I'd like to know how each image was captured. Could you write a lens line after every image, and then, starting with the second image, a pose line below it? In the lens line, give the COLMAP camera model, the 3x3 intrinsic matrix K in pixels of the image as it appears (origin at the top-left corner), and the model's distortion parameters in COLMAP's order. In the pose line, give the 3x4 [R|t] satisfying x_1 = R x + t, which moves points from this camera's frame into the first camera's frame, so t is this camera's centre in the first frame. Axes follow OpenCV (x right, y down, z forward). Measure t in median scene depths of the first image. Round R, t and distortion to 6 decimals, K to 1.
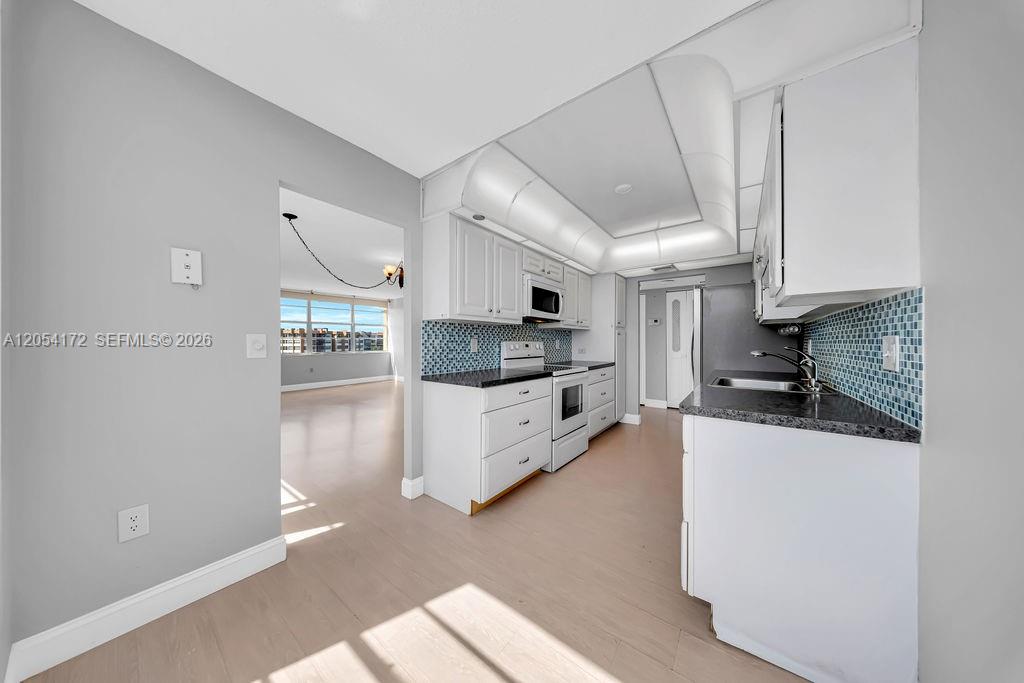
lens RADIAL K [[304.3, 0, 510.8], [0, 304.3, 341.0], [0, 0, 1]] dist [0.001594, -0.001079]
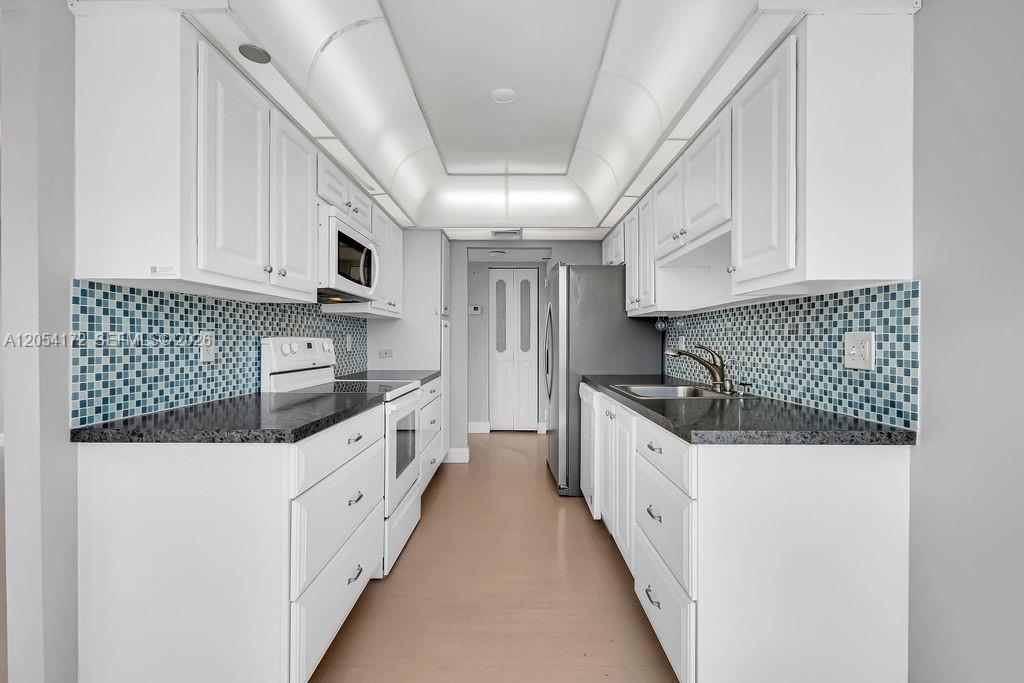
lens RADIAL K [[465.0, 0, 518.0], [0, 465.0, 341.4], [0, 0, 1]] dist [0.003012, -0.000122]
pose [[0.796723, -0.002488, 0.604340, -0.165979], [-0.002793, 0.999966, 0.007799, 0.001553], [-0.604339, -0.007901, 0.796688, 0.185127]]
